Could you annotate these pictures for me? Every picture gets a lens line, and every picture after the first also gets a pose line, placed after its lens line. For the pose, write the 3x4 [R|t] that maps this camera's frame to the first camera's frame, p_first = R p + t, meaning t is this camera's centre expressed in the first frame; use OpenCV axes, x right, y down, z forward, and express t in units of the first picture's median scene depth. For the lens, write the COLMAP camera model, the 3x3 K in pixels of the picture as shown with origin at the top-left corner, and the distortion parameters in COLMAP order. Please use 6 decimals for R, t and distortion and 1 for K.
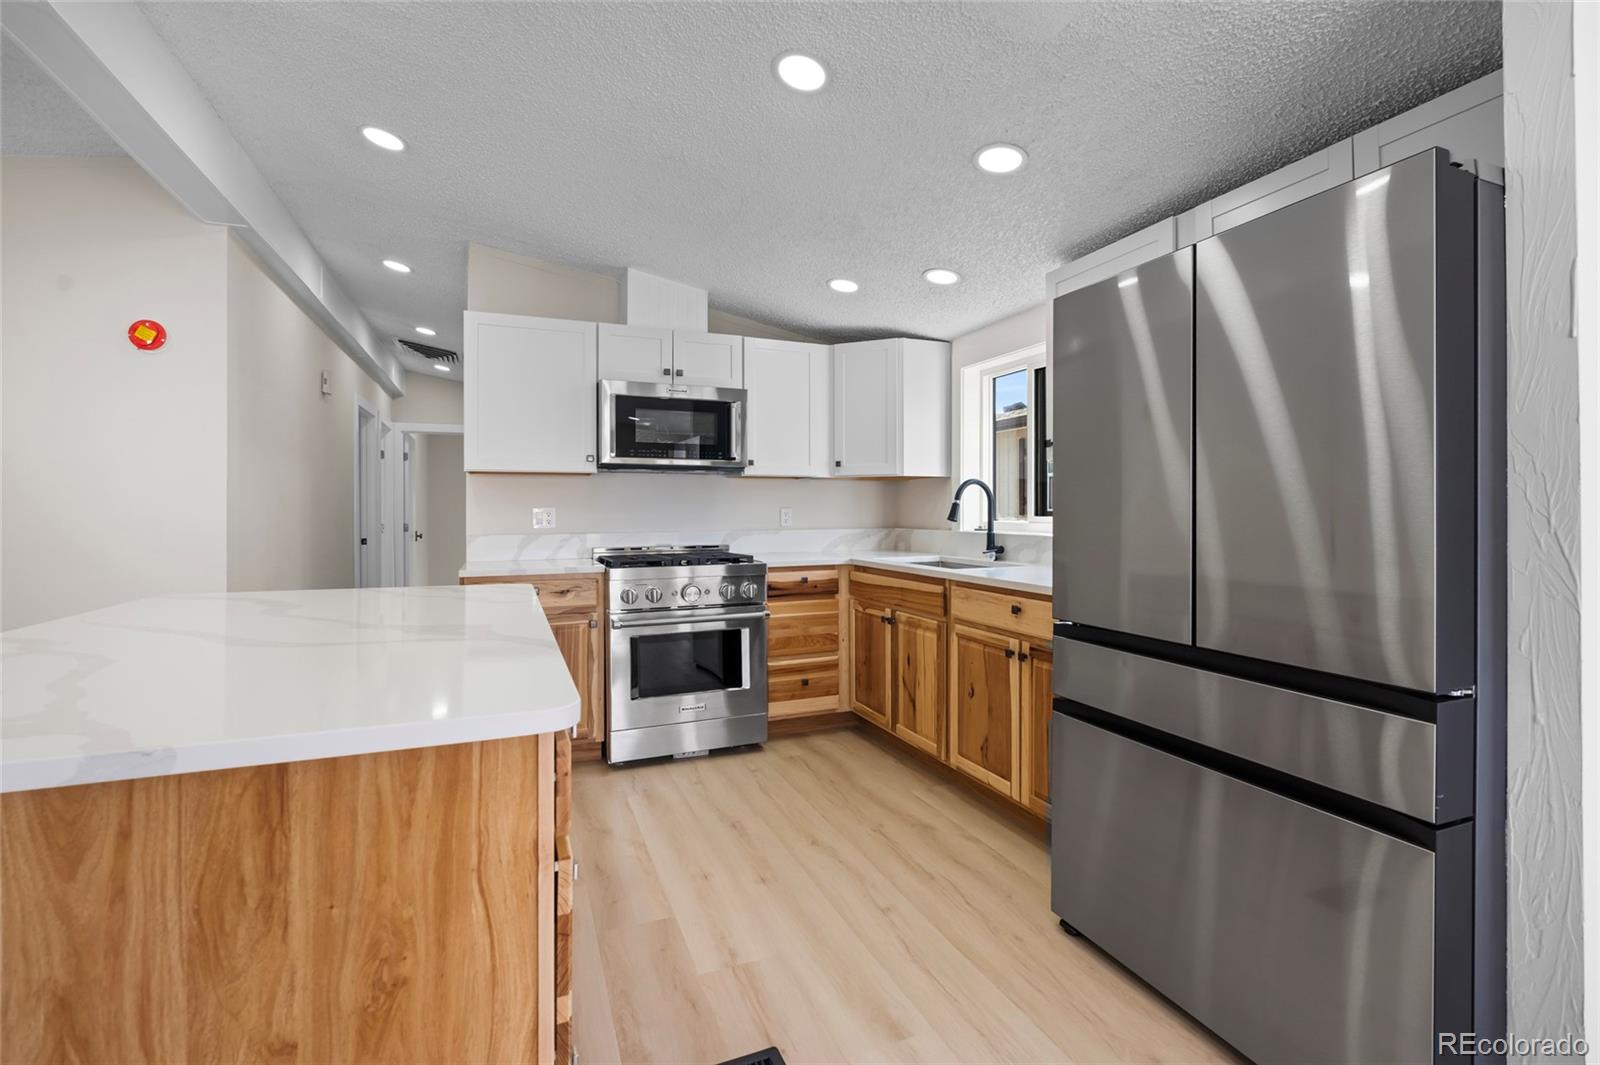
lens RADIAL K [[727.8, 0, 801.8], [0, 727.8, 512.5], [0, 0, 1]] dist [0.002104, 0.000421]
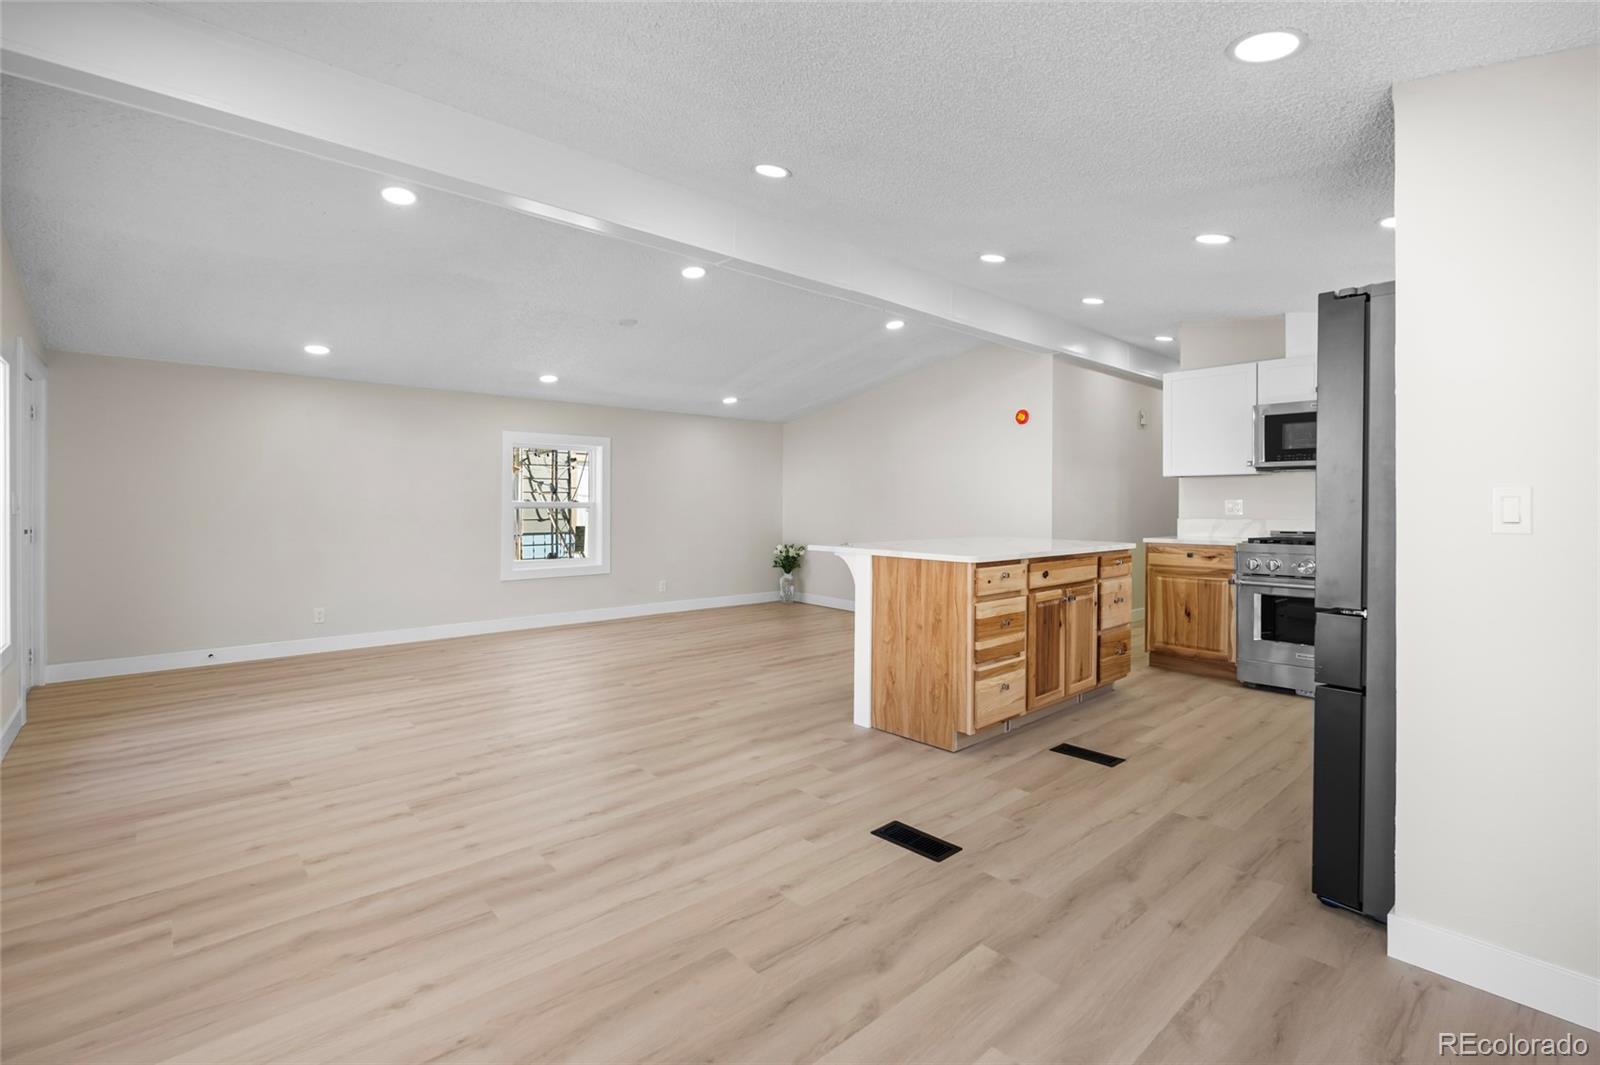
lens RADIAL K [[727.8, 0, 801.8], [0, 727.8, 512.5], [0, 0, 1]] dist [0.002104, 0.000421]
pose [[0.350199, 0.014560, -0.936562, 2.750186], [-0.003955, 0.999893, 0.014066, 0.004623], [0.936667, -0.001222, 0.350219, -1.038080]]
